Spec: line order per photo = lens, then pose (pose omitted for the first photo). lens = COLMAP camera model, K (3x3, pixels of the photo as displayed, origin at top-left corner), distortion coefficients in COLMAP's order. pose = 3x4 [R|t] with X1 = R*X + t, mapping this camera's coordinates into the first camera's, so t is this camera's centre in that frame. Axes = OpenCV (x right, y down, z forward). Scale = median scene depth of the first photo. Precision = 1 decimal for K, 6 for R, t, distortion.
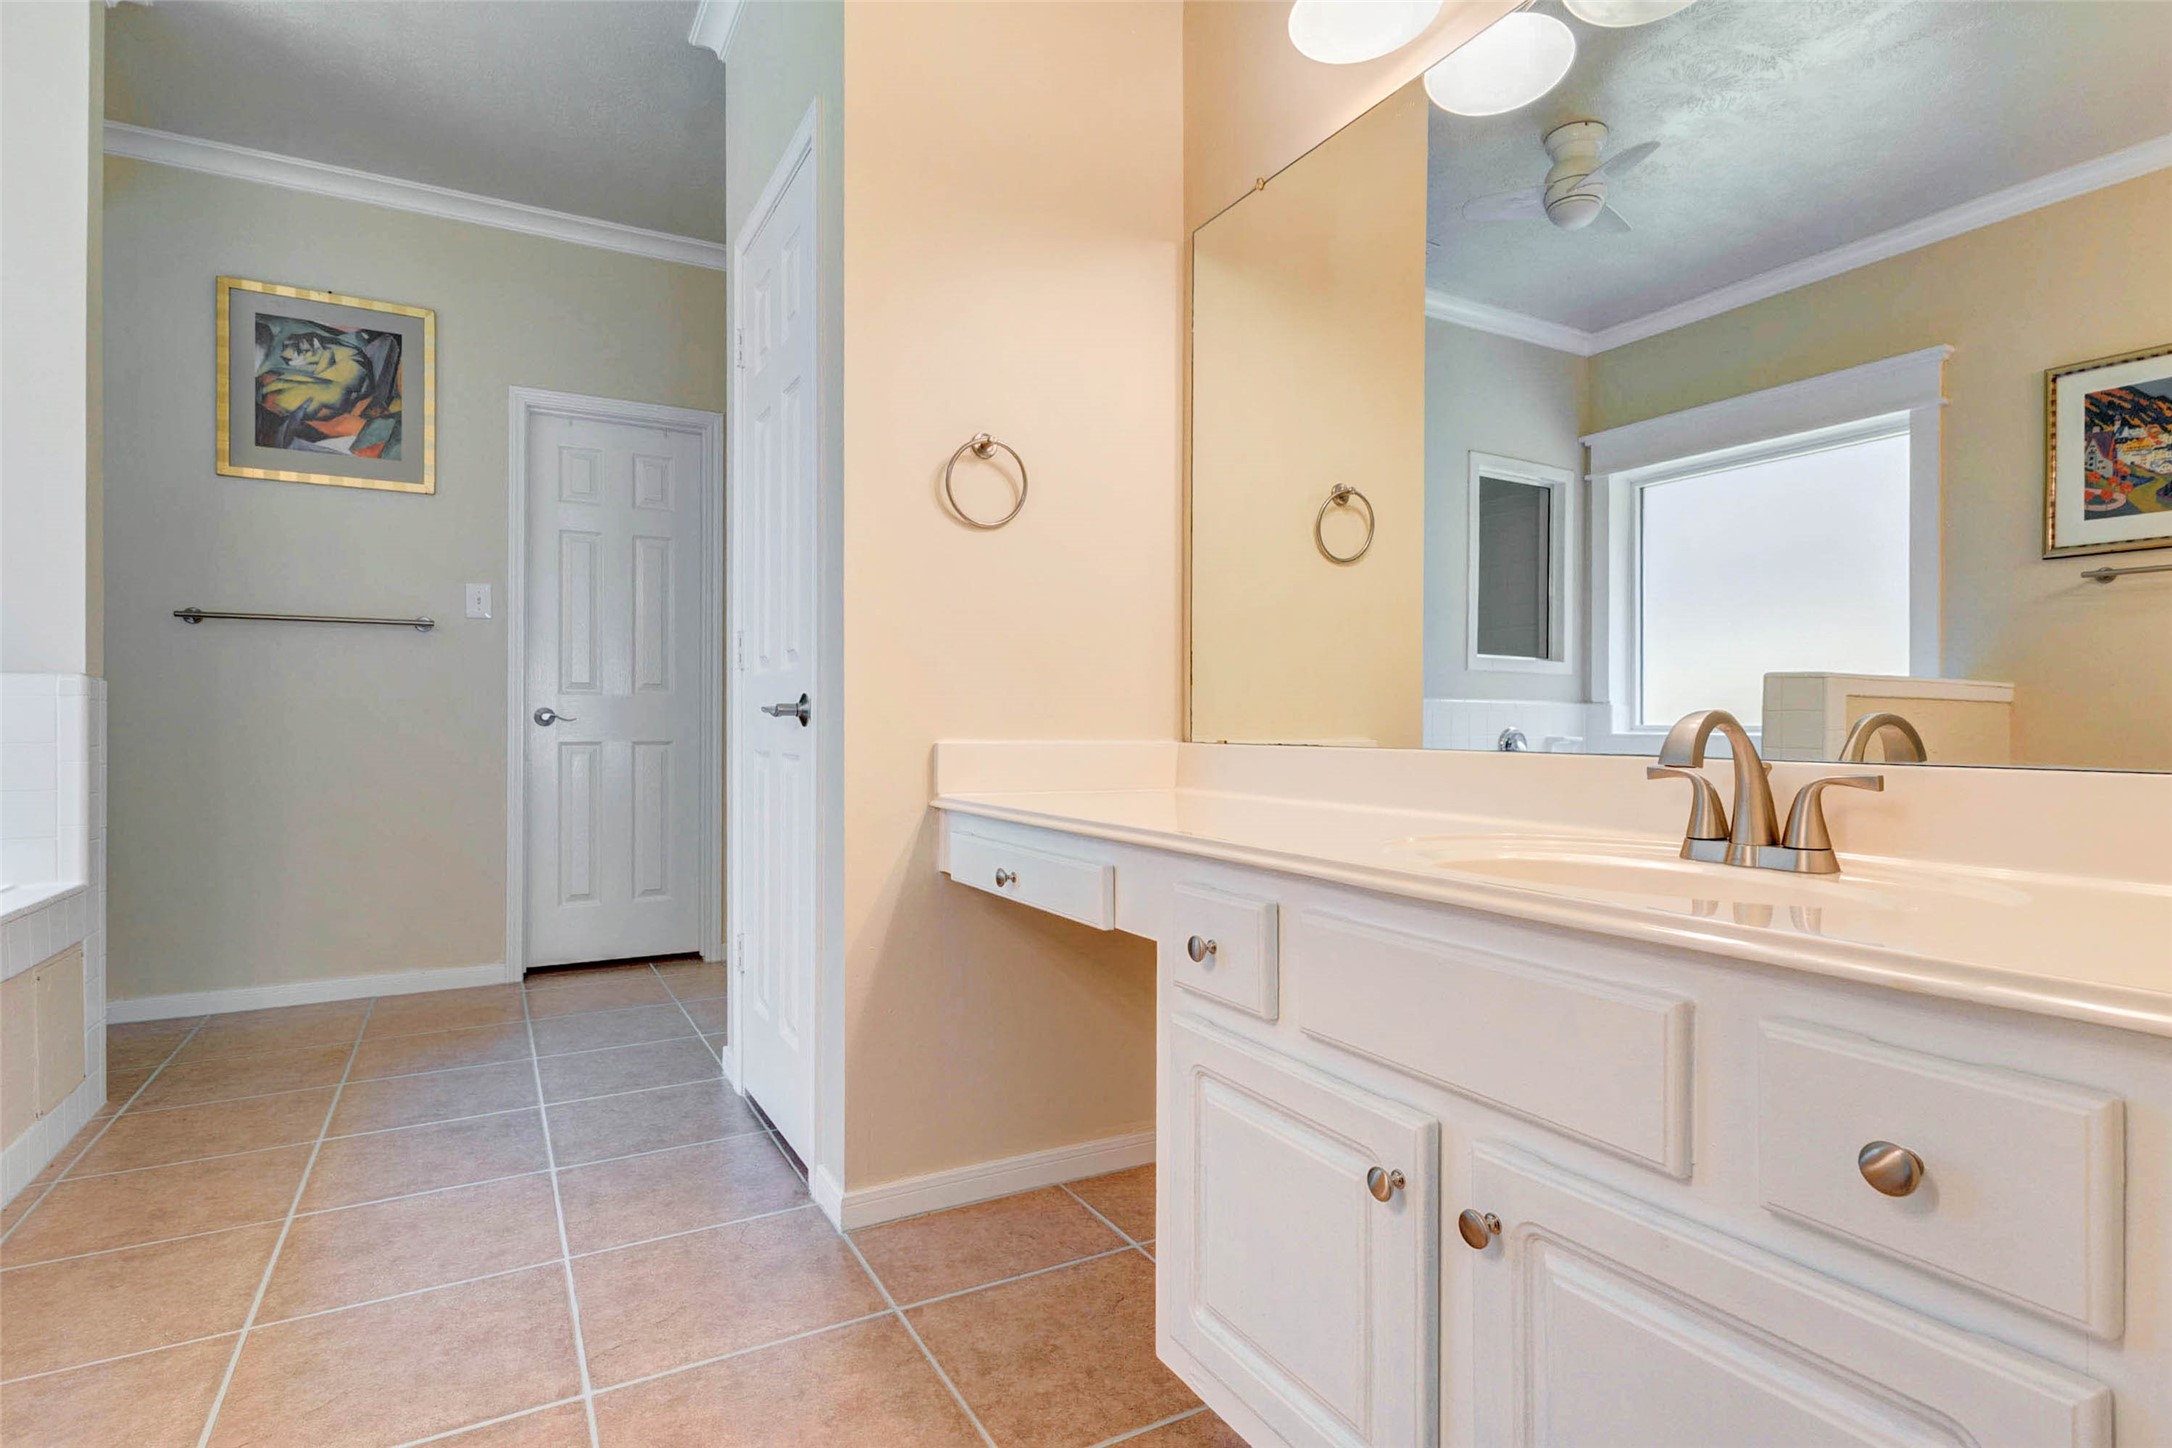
lens RADIAL K [[1074.6, 0, 1079.7], [0, 1074.6, 713.4], [0, 0, 1]] dist [0.015463, -0.000895]
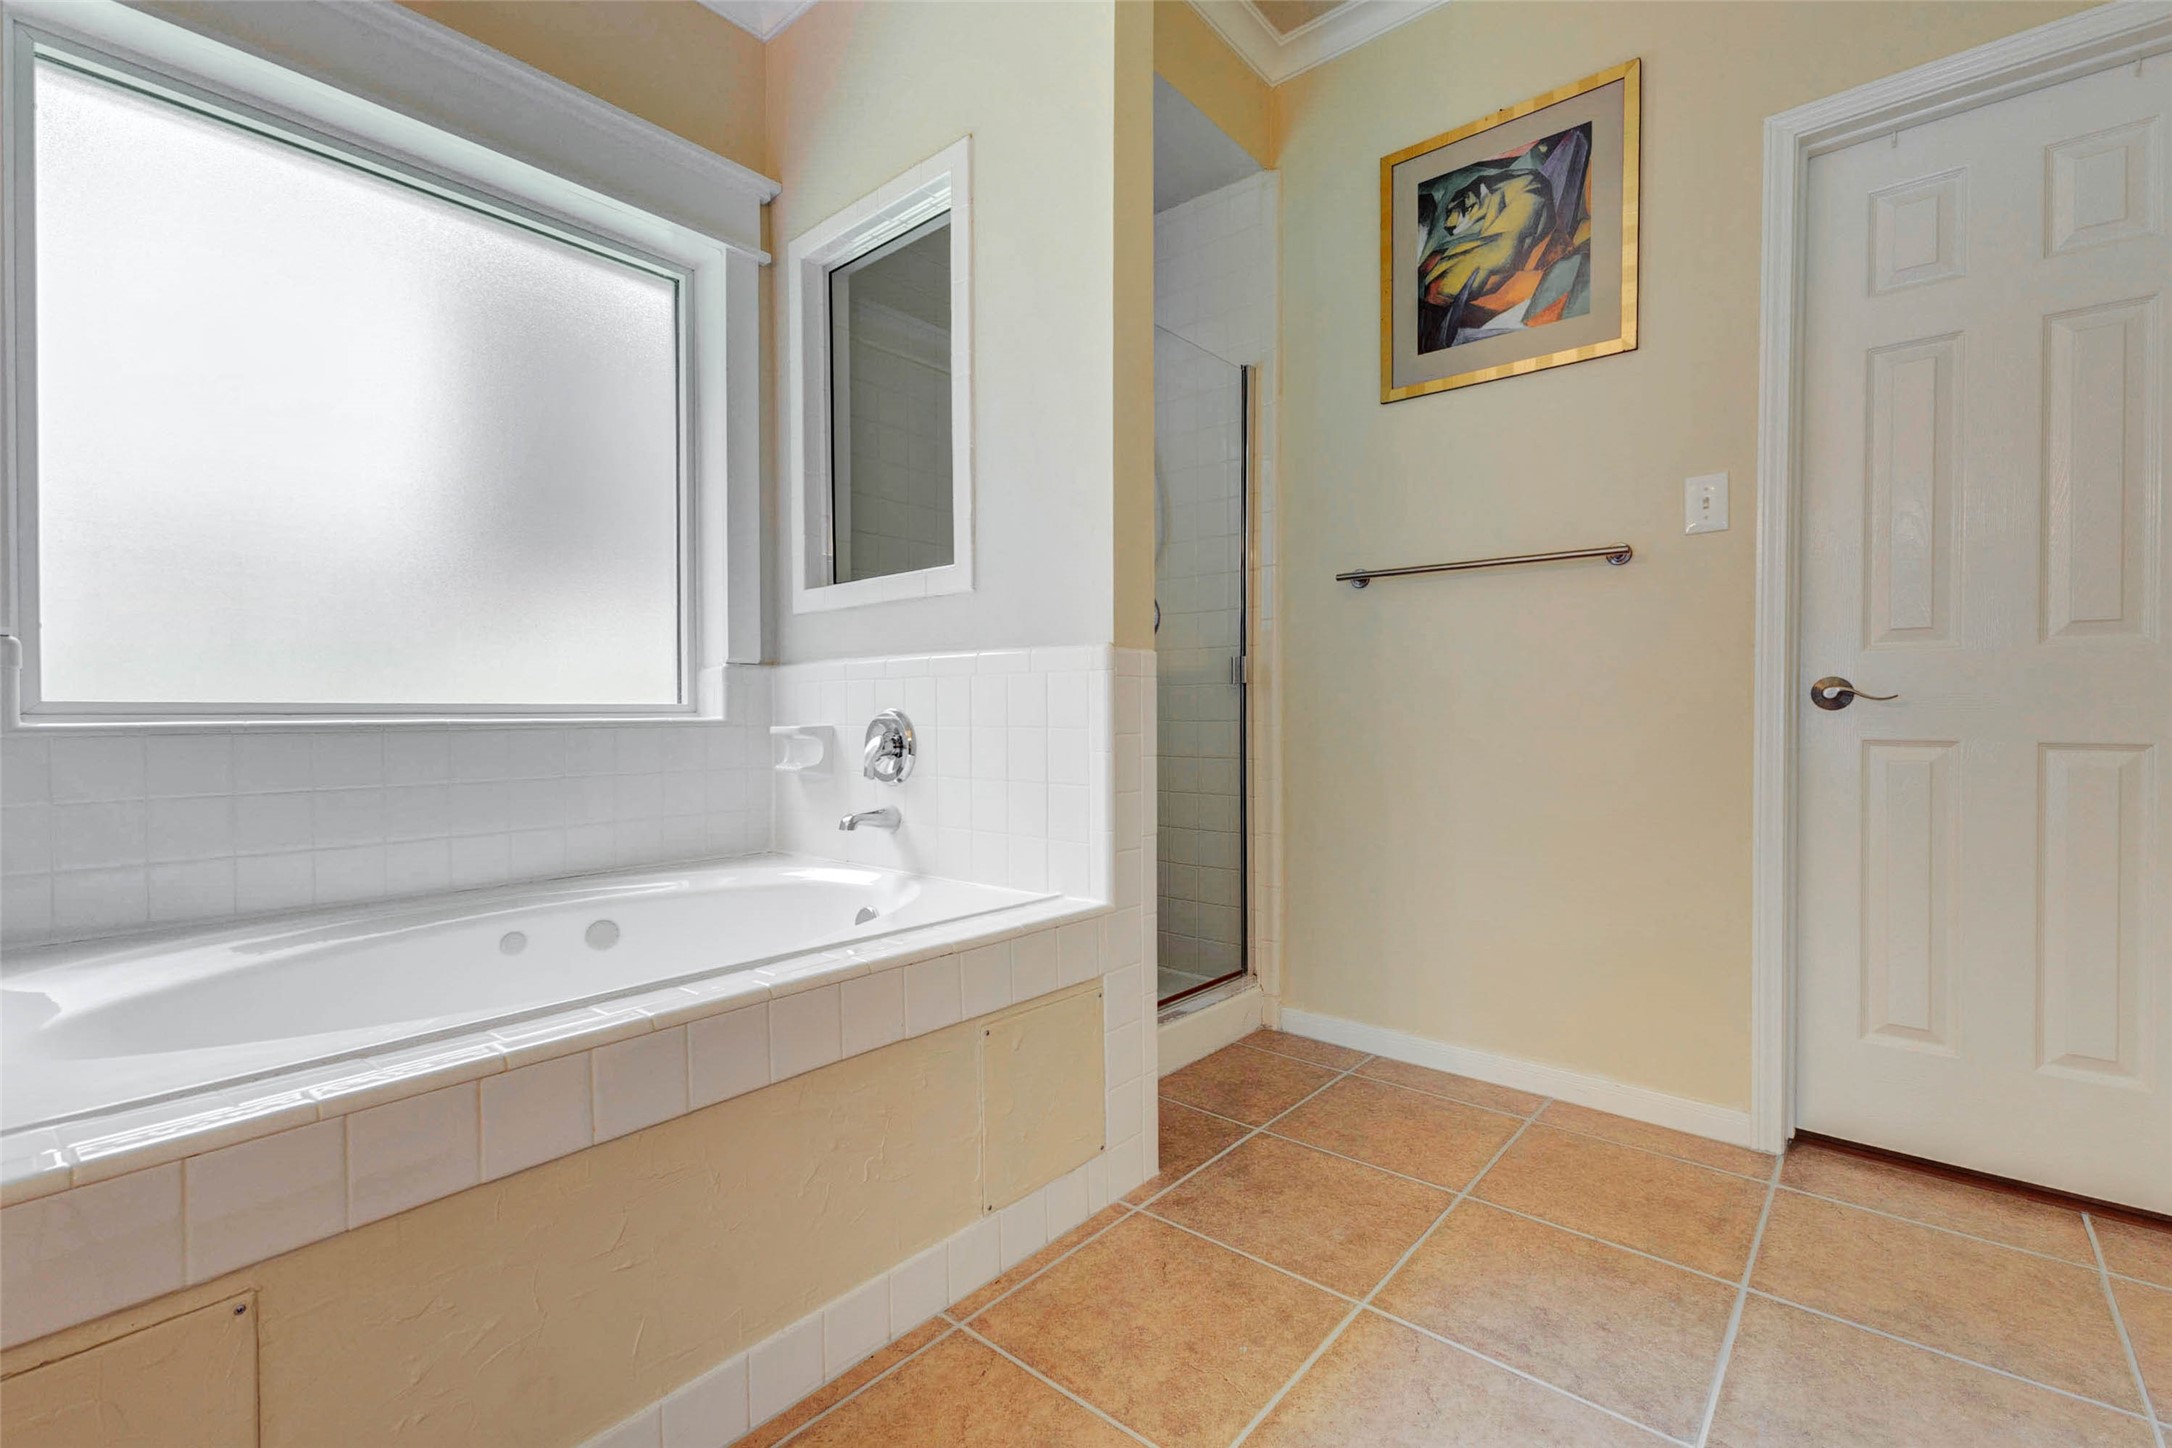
lens RADIAL K [[952.3, 0, 1081.1], [0, 952.3, 720.3], [0, 0, 1]] dist [0.008227, -0.000013]
pose [[0.347206, 0.014644, -0.937675, -0.182100], [0.009270, 0.999776, 0.019047, 0.004591], [0.937743, -0.015306, 0.346992, 0.507729]]
